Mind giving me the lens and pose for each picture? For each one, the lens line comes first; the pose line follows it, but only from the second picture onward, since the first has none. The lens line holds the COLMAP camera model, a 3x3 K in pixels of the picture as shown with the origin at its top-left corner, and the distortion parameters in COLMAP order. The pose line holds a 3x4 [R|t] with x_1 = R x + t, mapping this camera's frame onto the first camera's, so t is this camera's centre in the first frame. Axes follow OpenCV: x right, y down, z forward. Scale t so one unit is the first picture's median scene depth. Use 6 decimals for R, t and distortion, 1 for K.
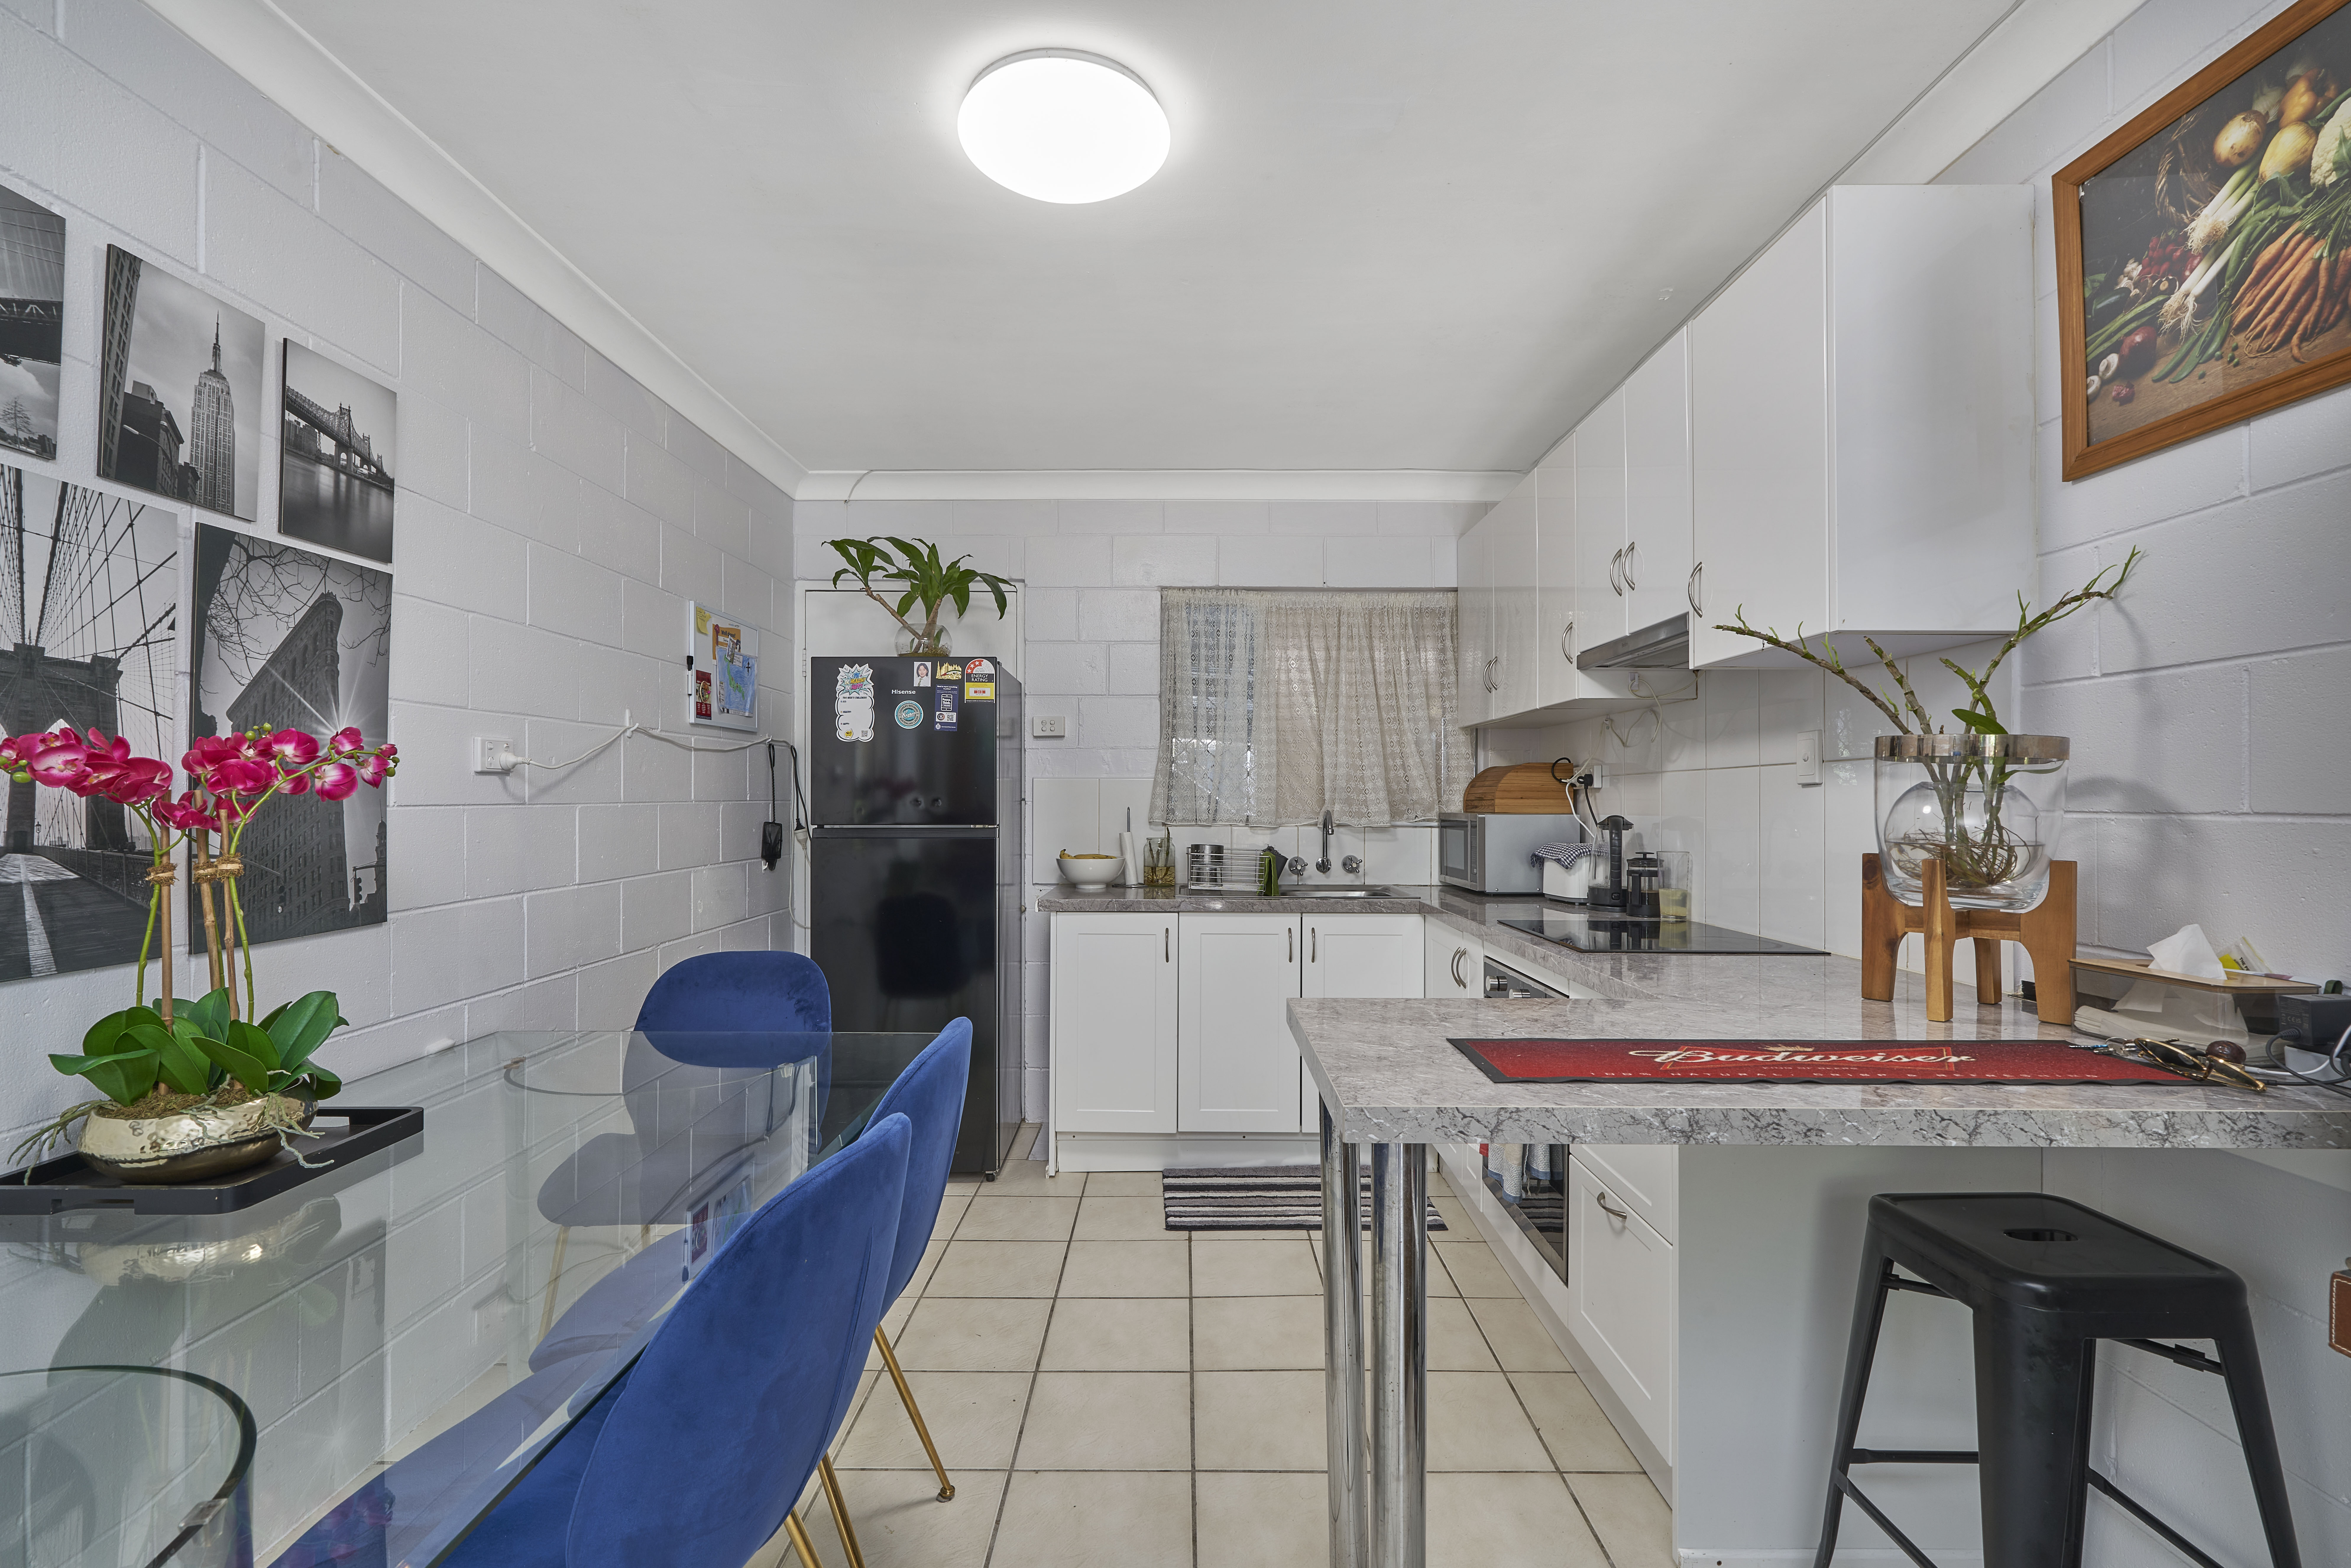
lens RADIAL K [[1049.4, 0, 1175.6], [0, 1049.4, 782.3], [0, 0, 1]] dist [-0.004966, -0.000276]
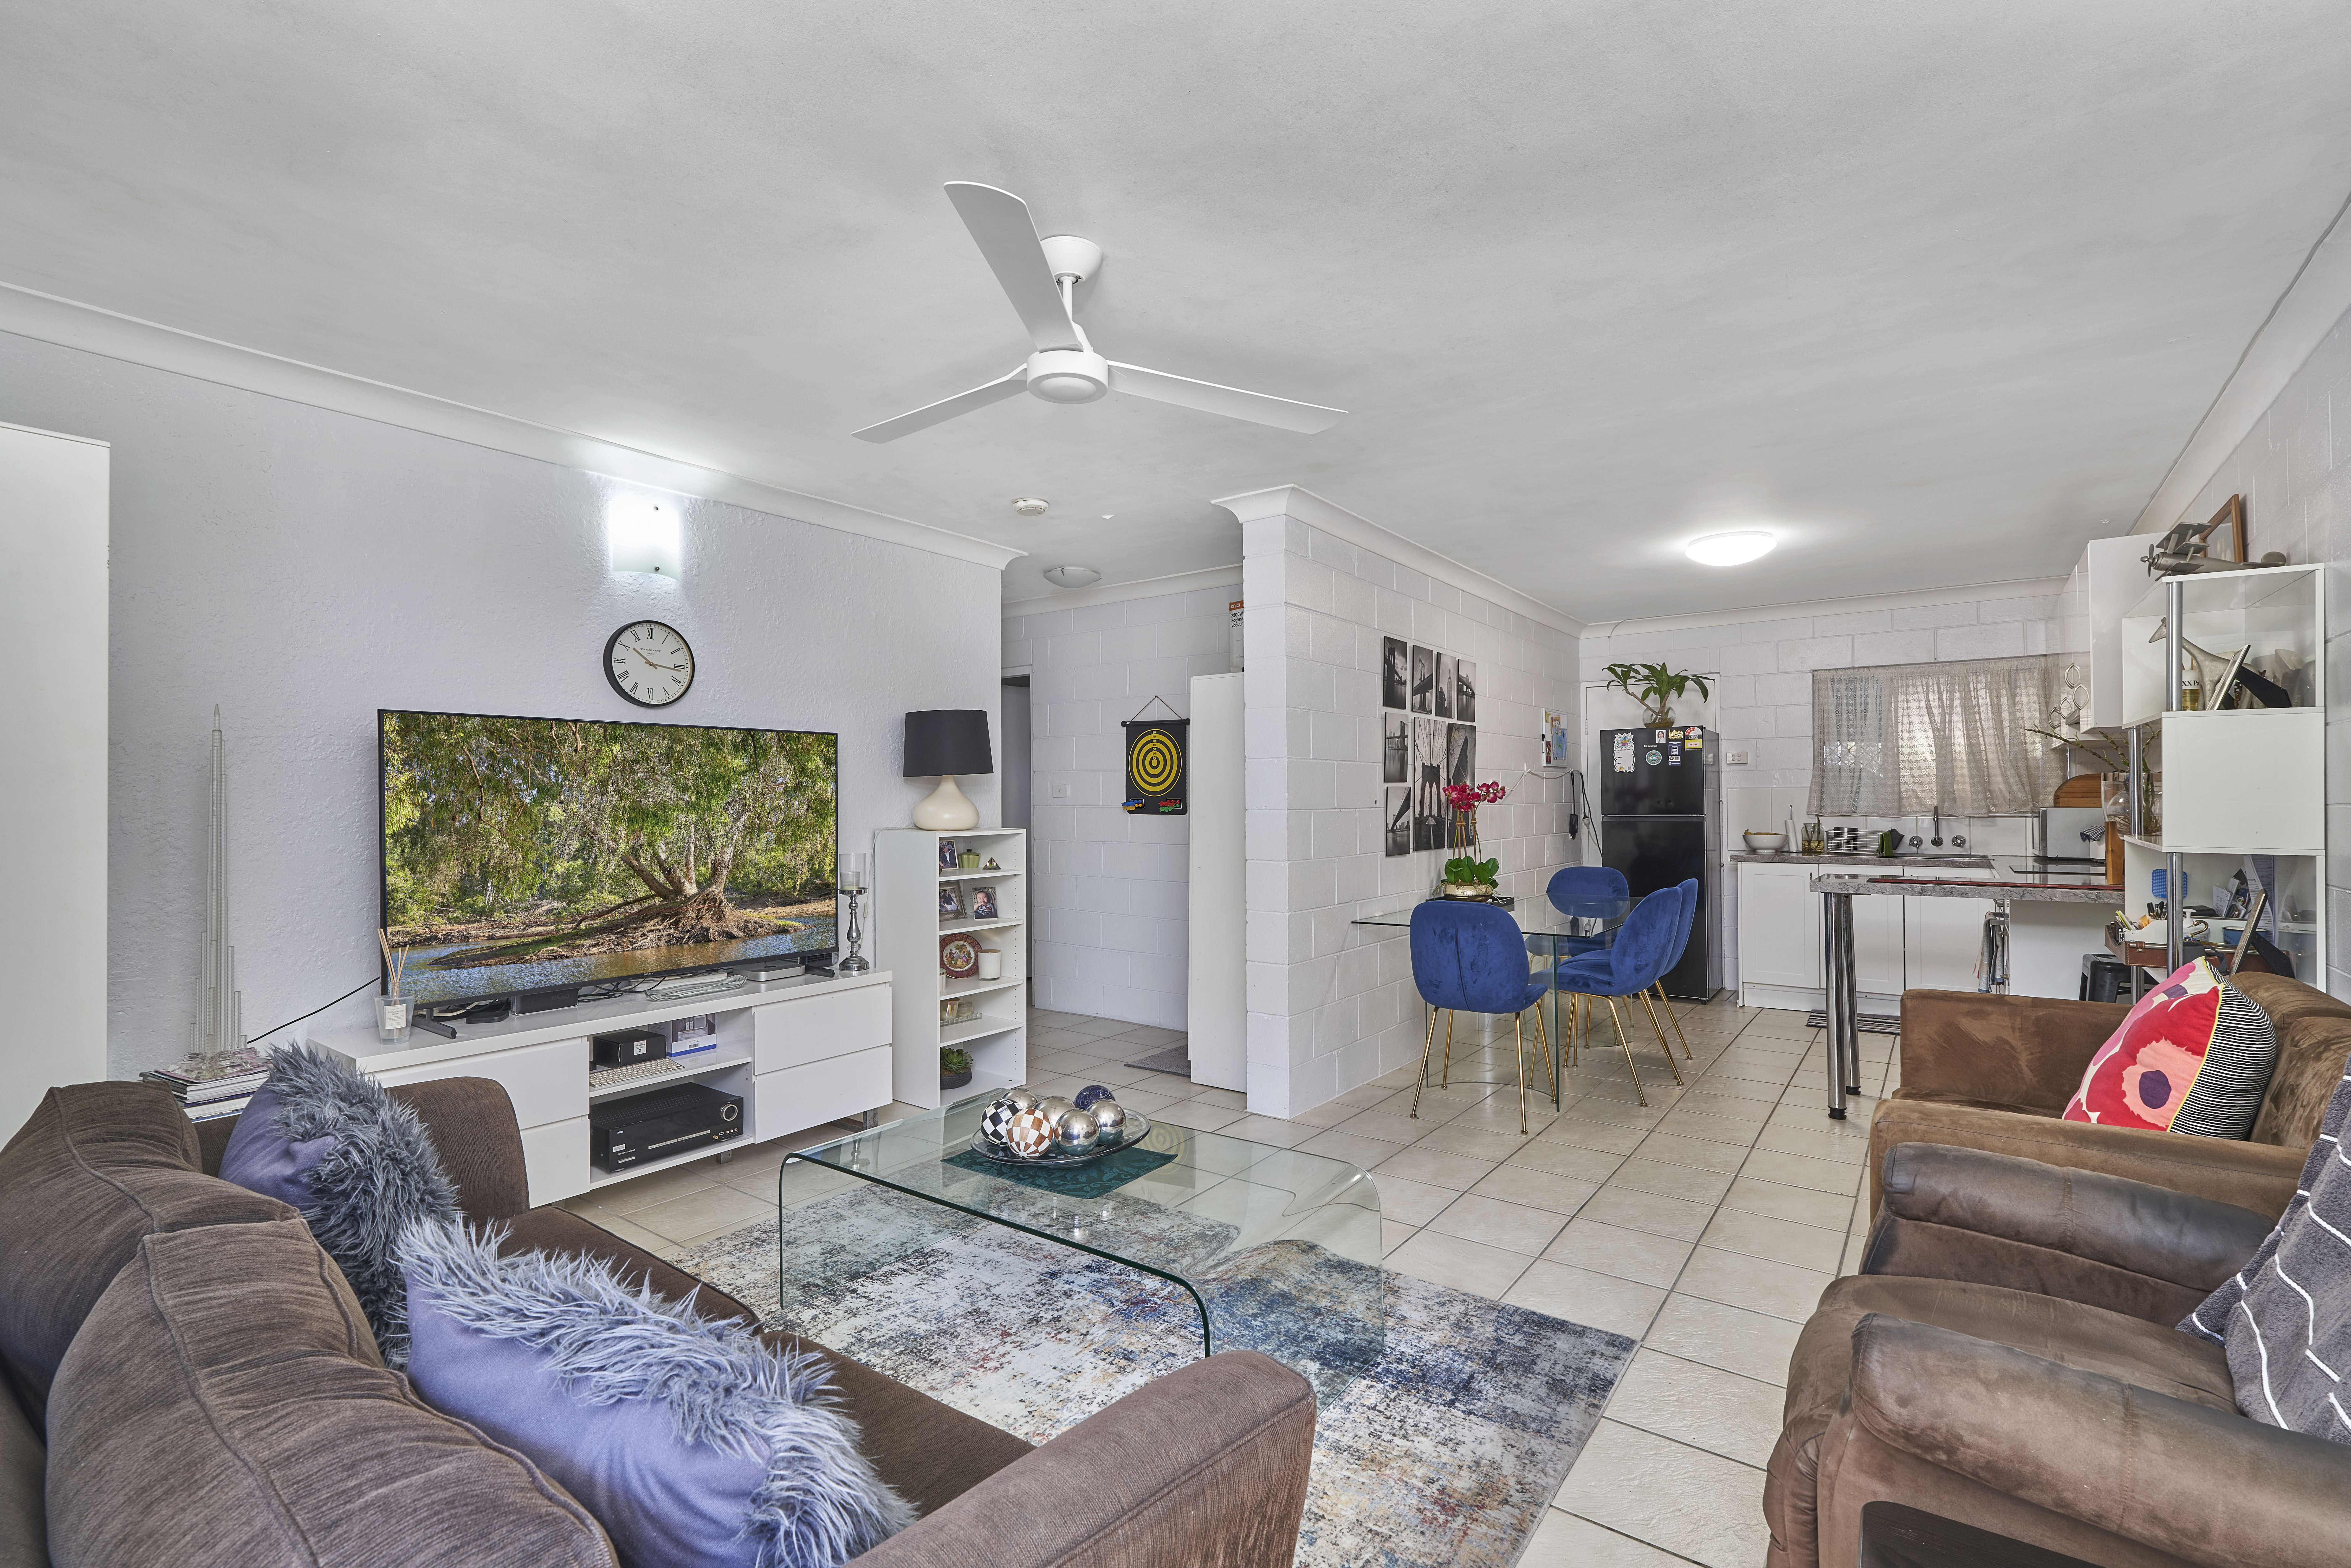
lens RADIAL K [[1049.4, 0, 1167.0], [0, 1049.4, 790.7], [0, 0, 1]] dist [-0.004966, -0.000276]
pose [[0.804917, -0.013605, -0.593232, 0.156220], [0.018288, 0.999831, 0.001884, -0.021217], [0.593106, -0.012366, 0.805029, -1.001932]]
